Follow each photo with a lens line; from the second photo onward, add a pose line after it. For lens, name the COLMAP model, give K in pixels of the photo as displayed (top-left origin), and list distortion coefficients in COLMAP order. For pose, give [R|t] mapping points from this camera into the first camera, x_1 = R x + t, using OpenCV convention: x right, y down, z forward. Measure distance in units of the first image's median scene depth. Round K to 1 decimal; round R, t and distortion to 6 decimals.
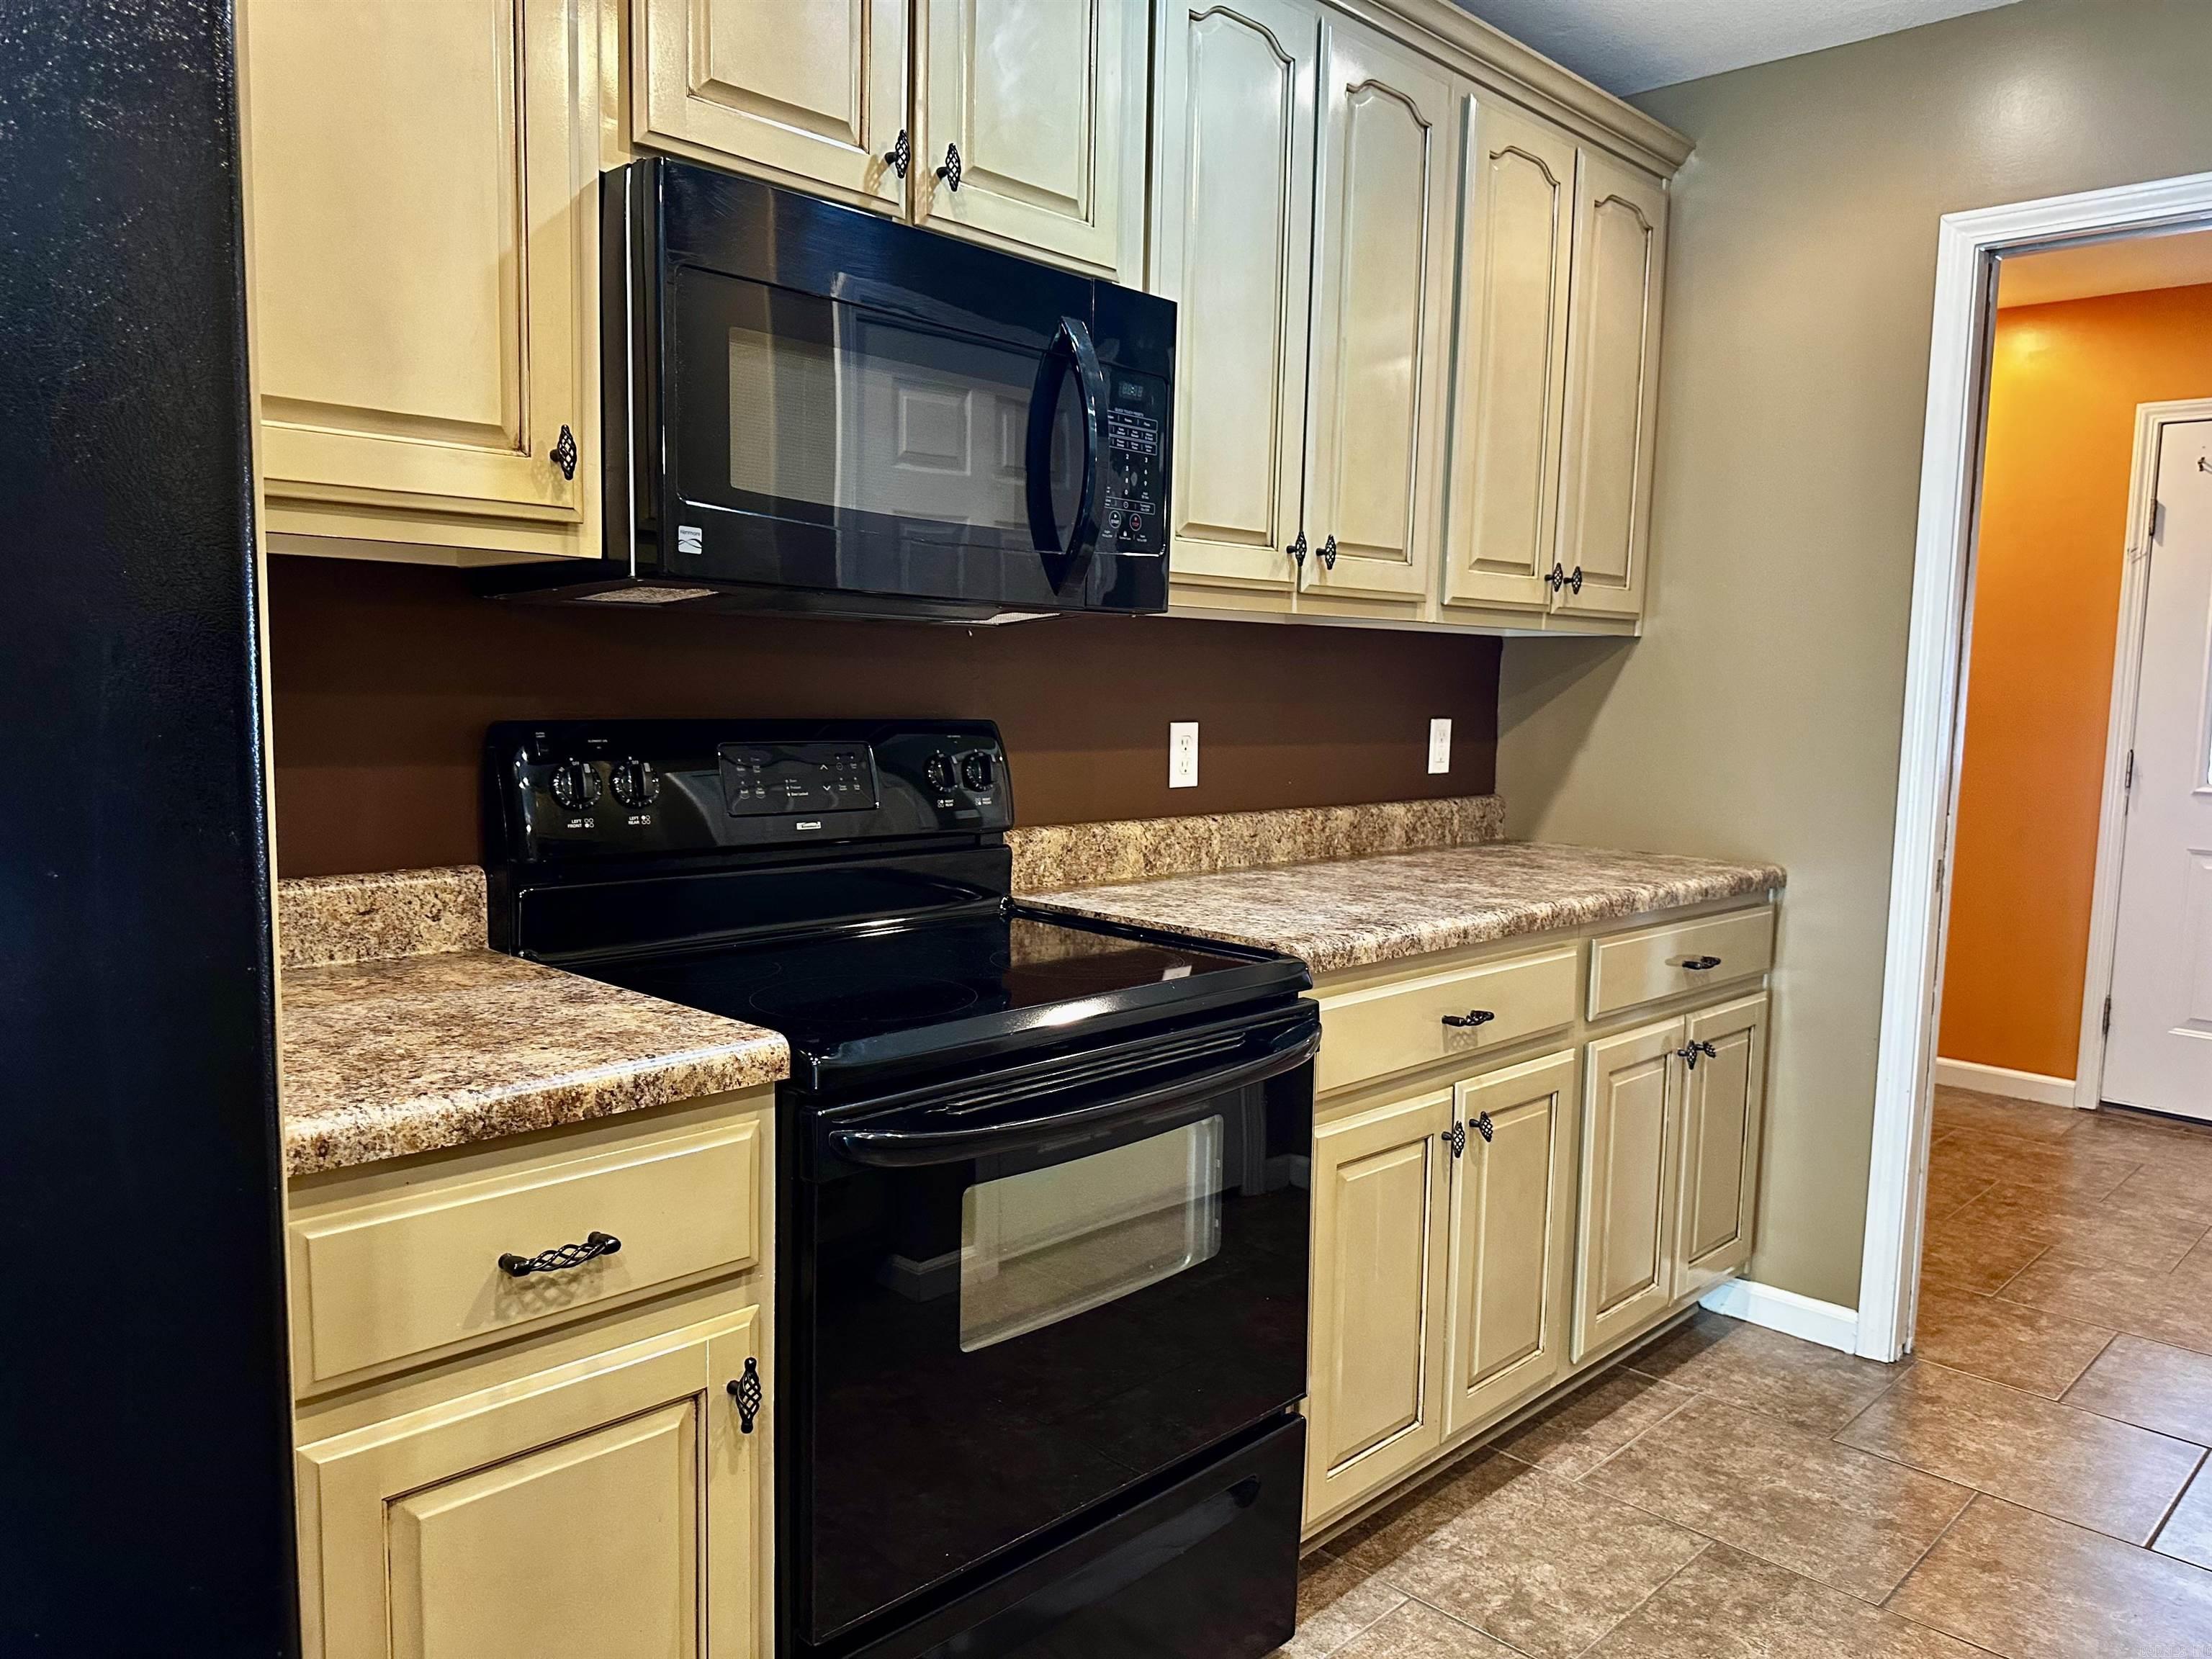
lens RADIAL K [[1539.5, 0, 1106.0], [0, 1539.5, 829.5], [0, 0, 1]] dist [0.057902, -0.082167]
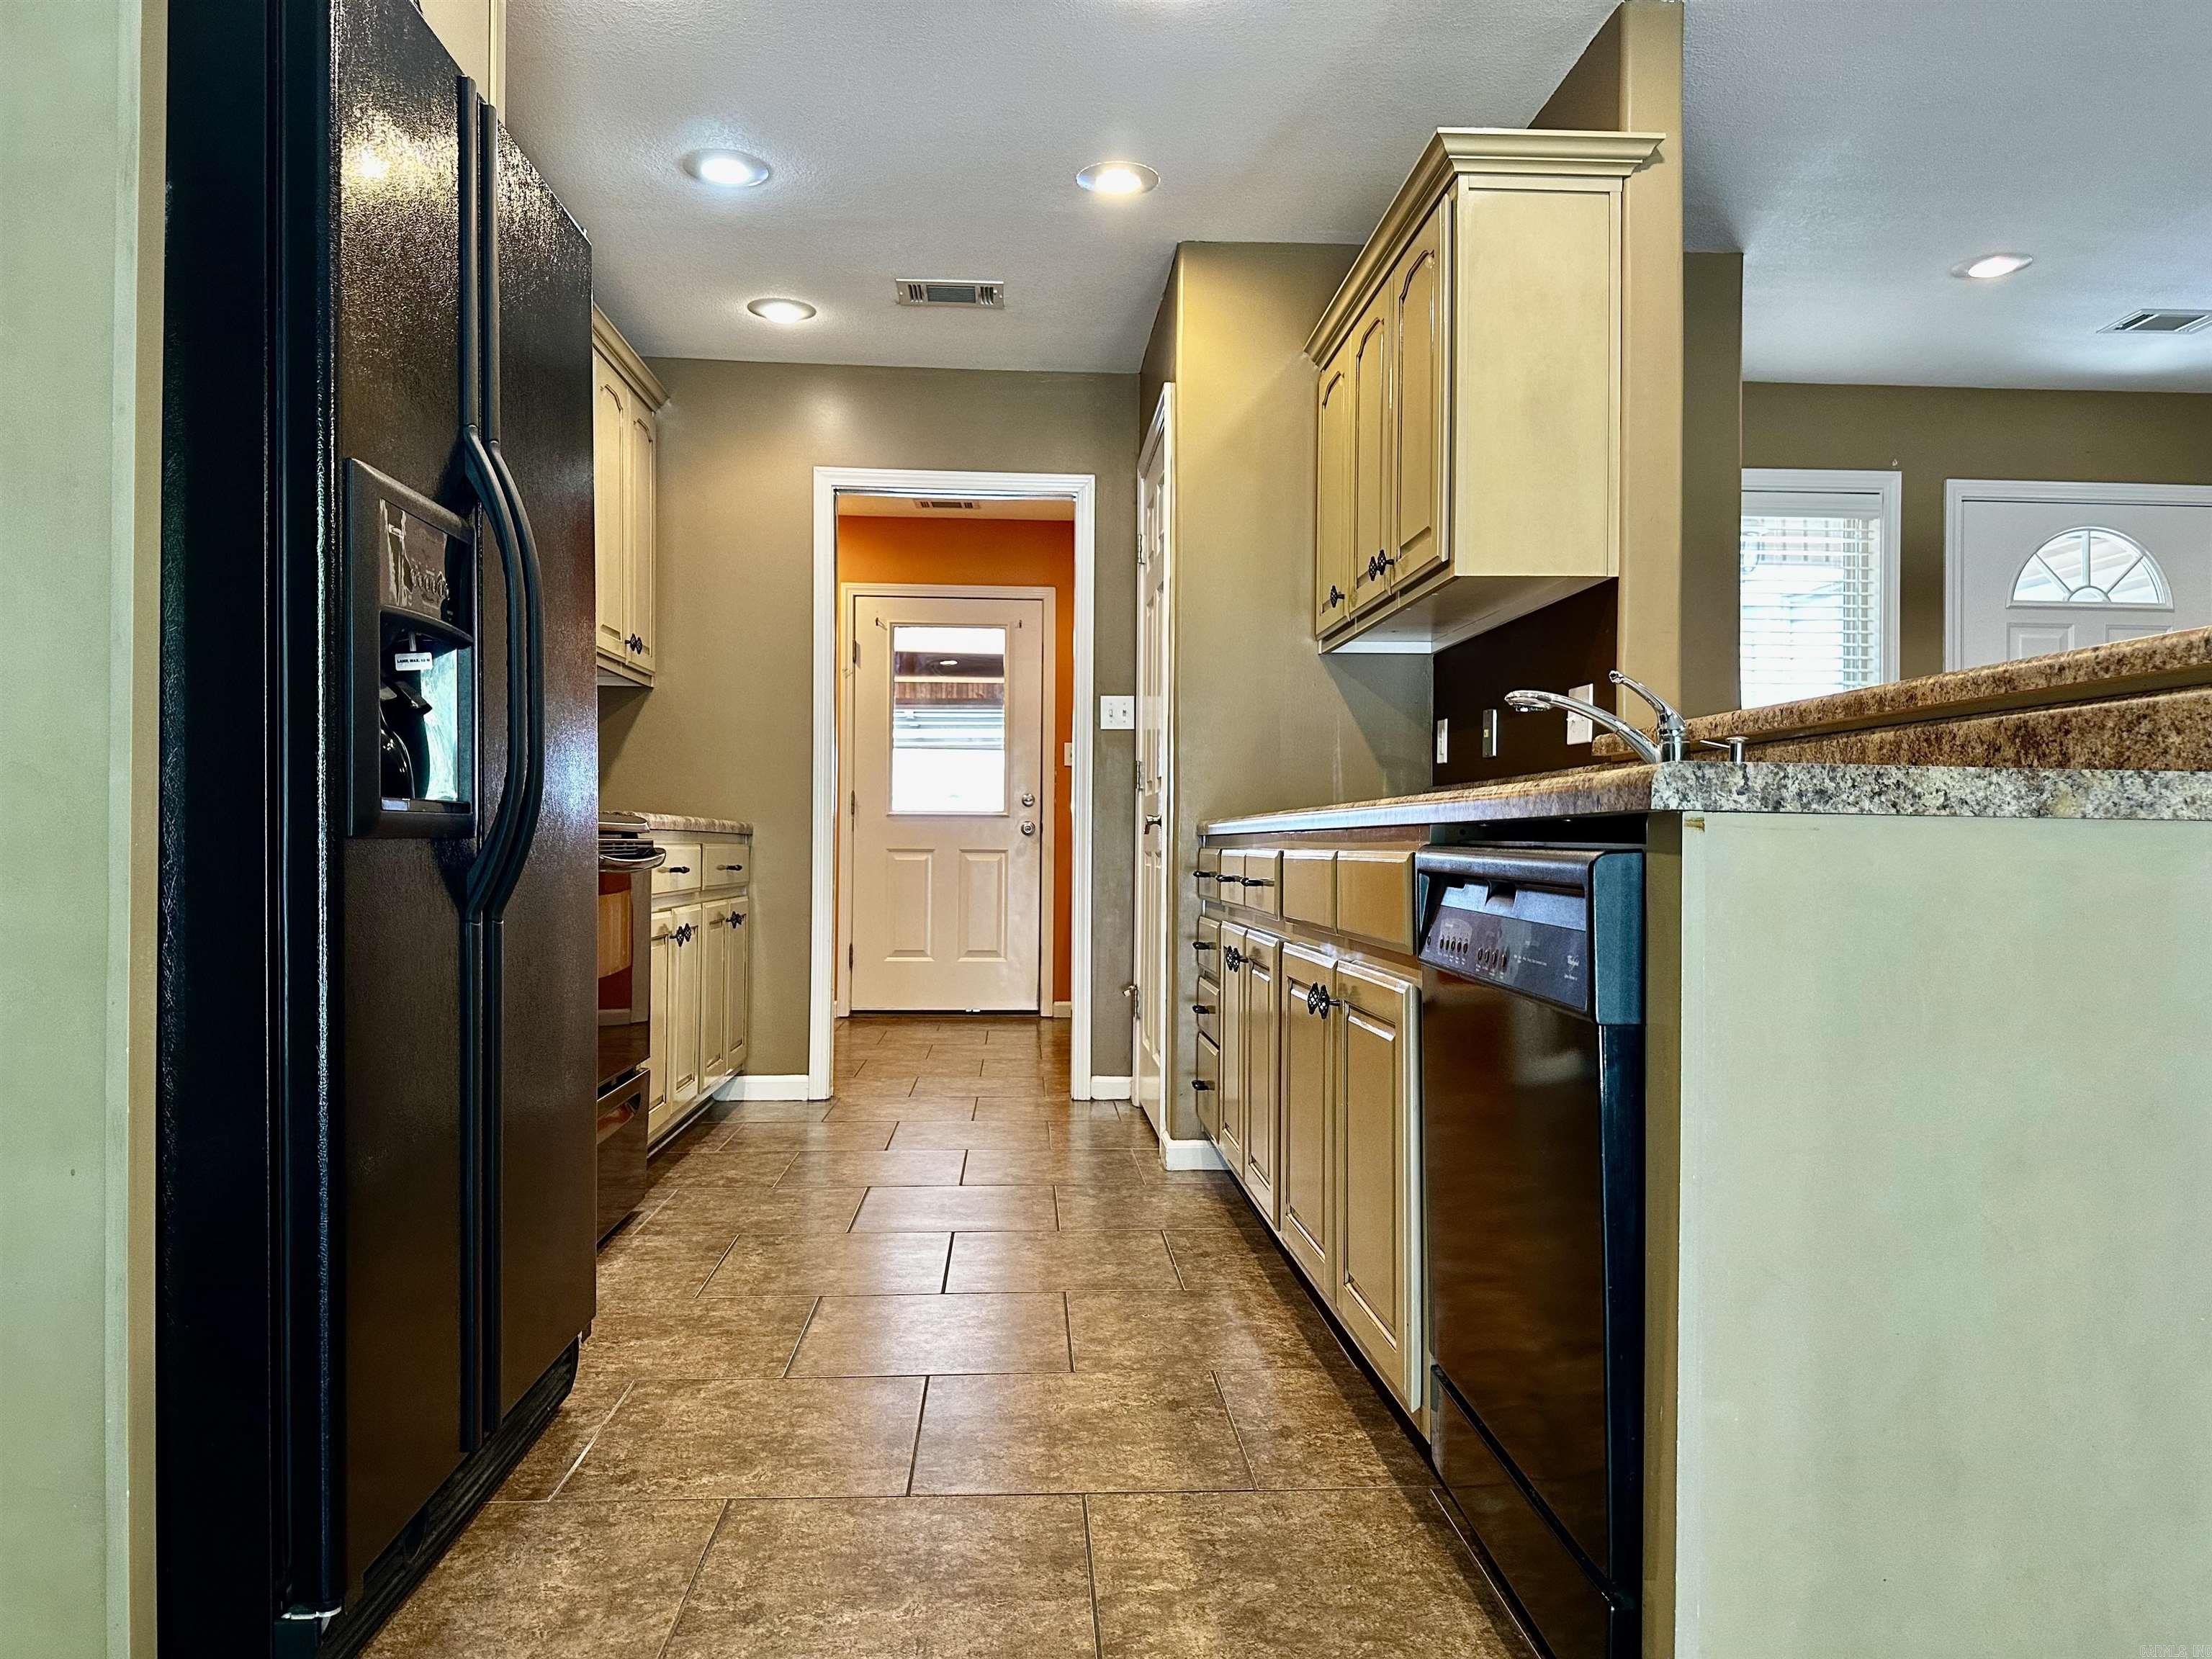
lens RADIAL K [[1539.5, 0, 1106.0], [0, 1539.5, 829.5], [0, 0, 1]] dist [0.057902, -0.082167]
pose [[0.667882, -0.009377, 0.744208, -0.551459], [0.080446, 0.994972, -0.059659, 0.159399], [-0.739907, 0.099714, 0.665279, -0.406084]]
